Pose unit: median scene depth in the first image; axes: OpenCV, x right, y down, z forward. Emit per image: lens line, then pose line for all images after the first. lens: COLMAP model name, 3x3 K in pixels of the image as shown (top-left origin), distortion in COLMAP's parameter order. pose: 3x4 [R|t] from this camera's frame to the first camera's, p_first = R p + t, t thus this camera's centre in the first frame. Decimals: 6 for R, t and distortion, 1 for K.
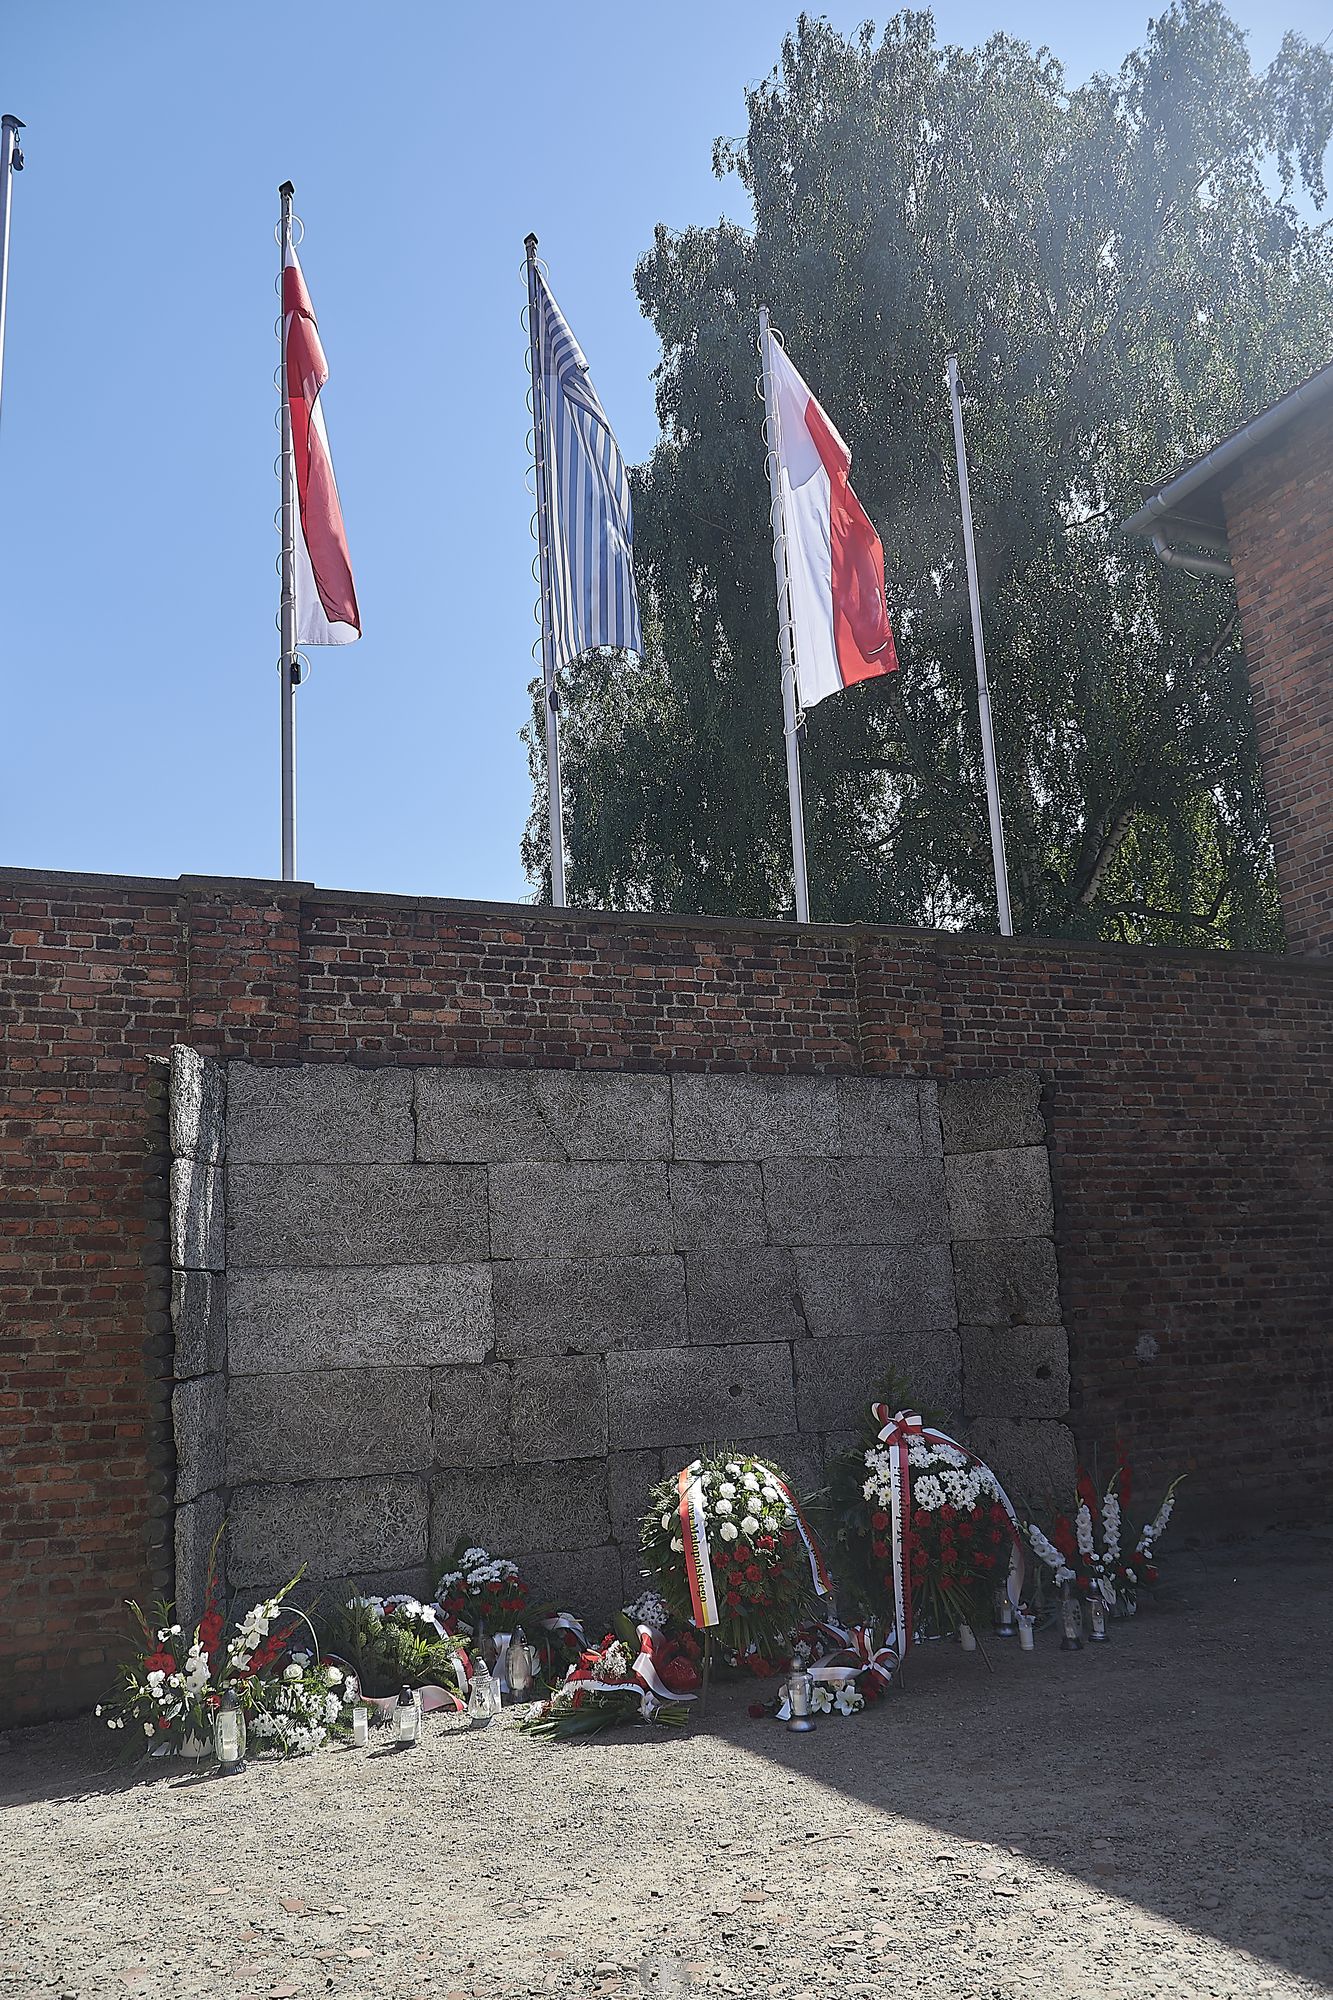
lens RADIAL K [[1588.2, 0, 666.3], [0, 1588.2, 1003.4], [0, 0, 1]] dist [0.006458, 0.001406]
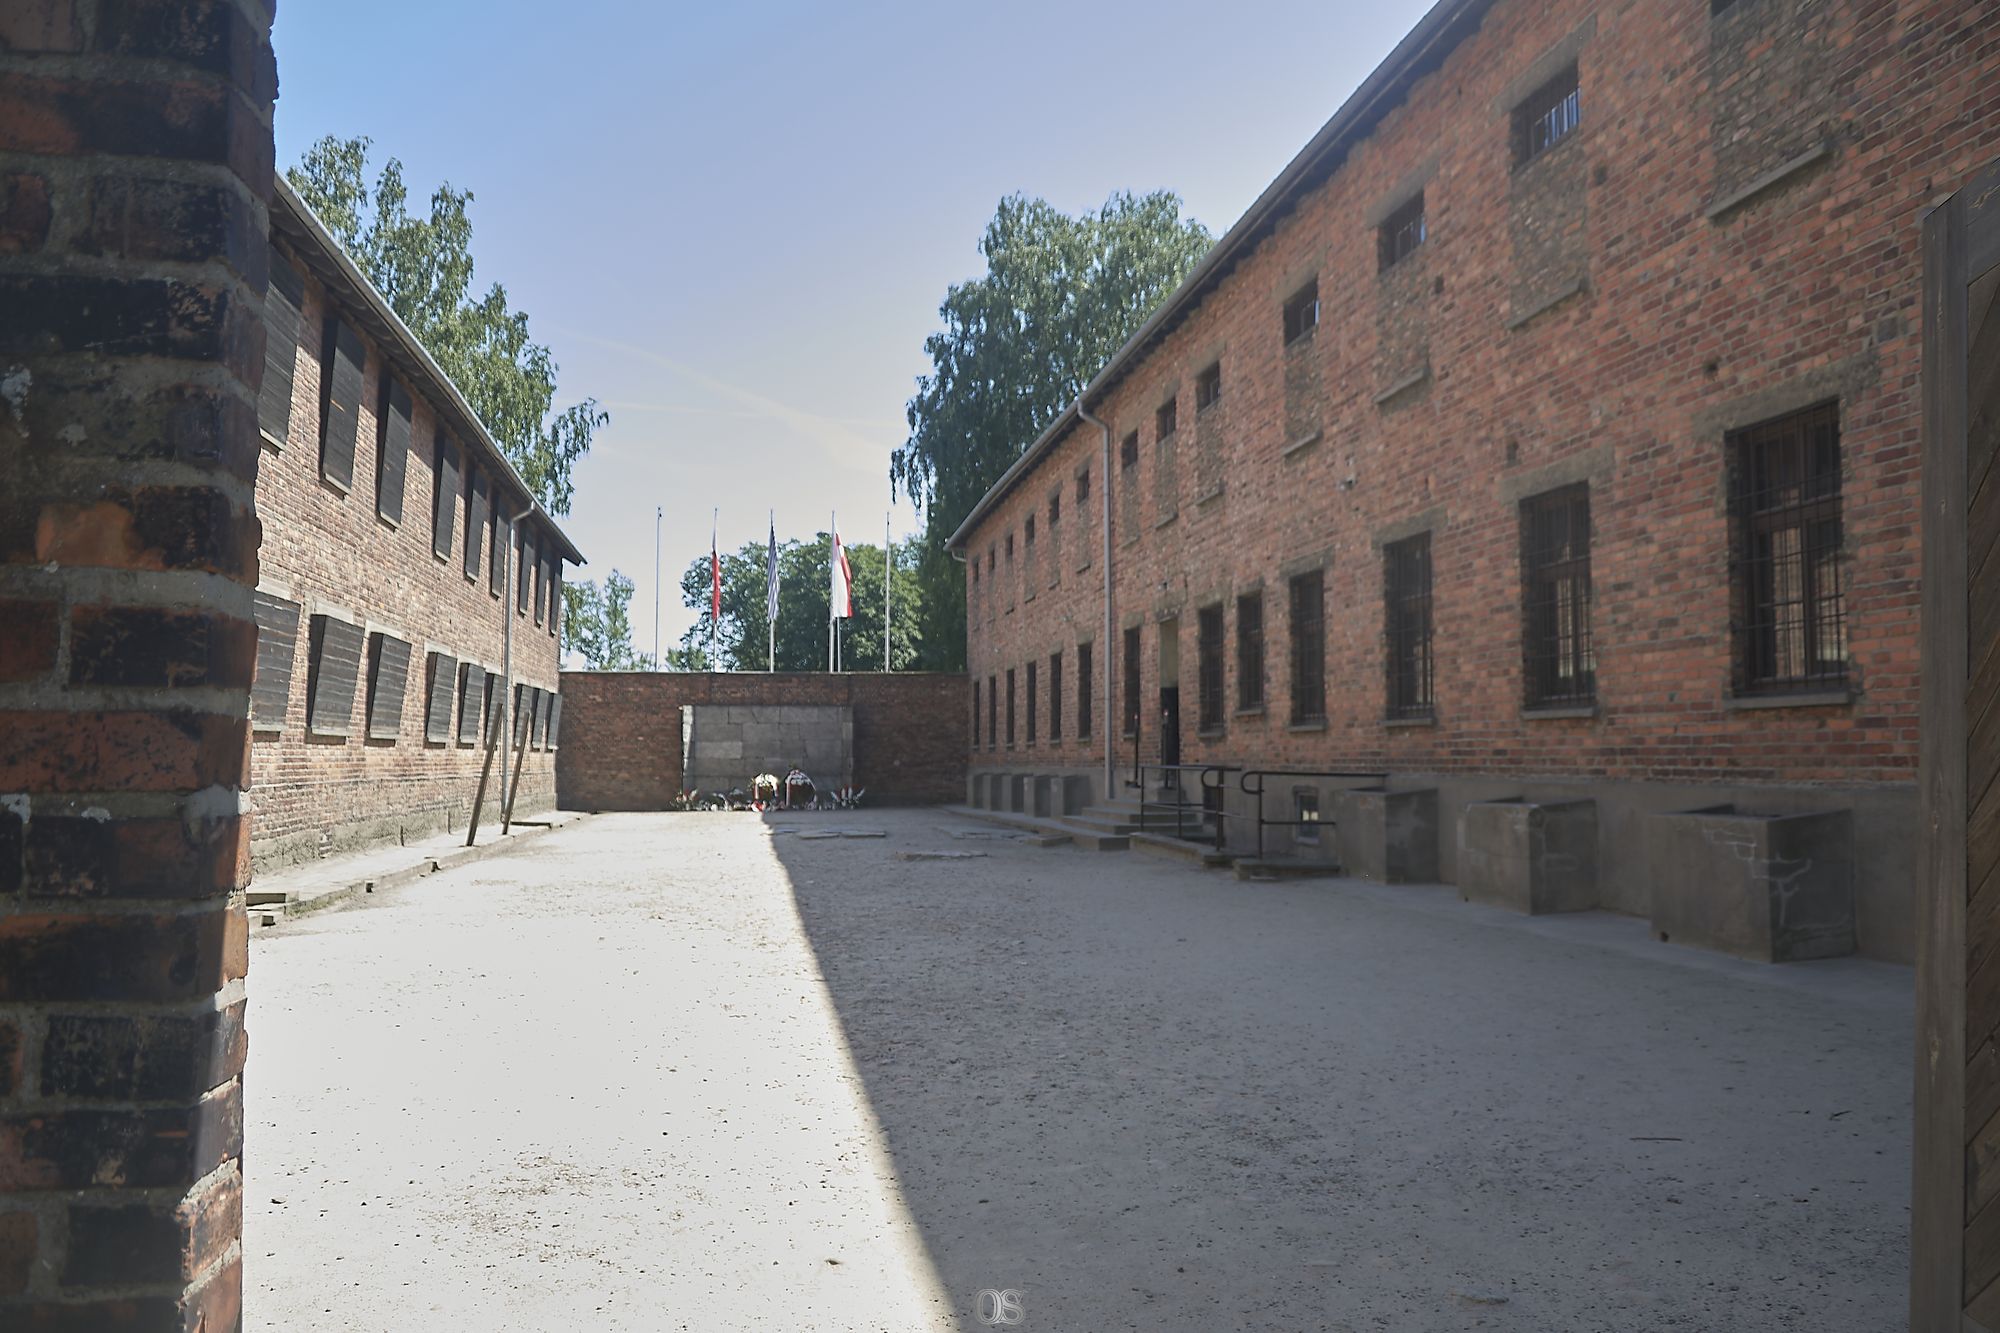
lens RADIAL K [[1588.2, 0, 1000.1], [0, 1588.2, 662.2], [0, 0, 1]] dist [0.006458, 0.001406]
pose [[0.963671, 0.035554, -0.264715, 2.190663], [0.005623, 0.988180, 0.153193, -0.945228], [0.267032, -0.149116, 0.952081, -3.964941]]
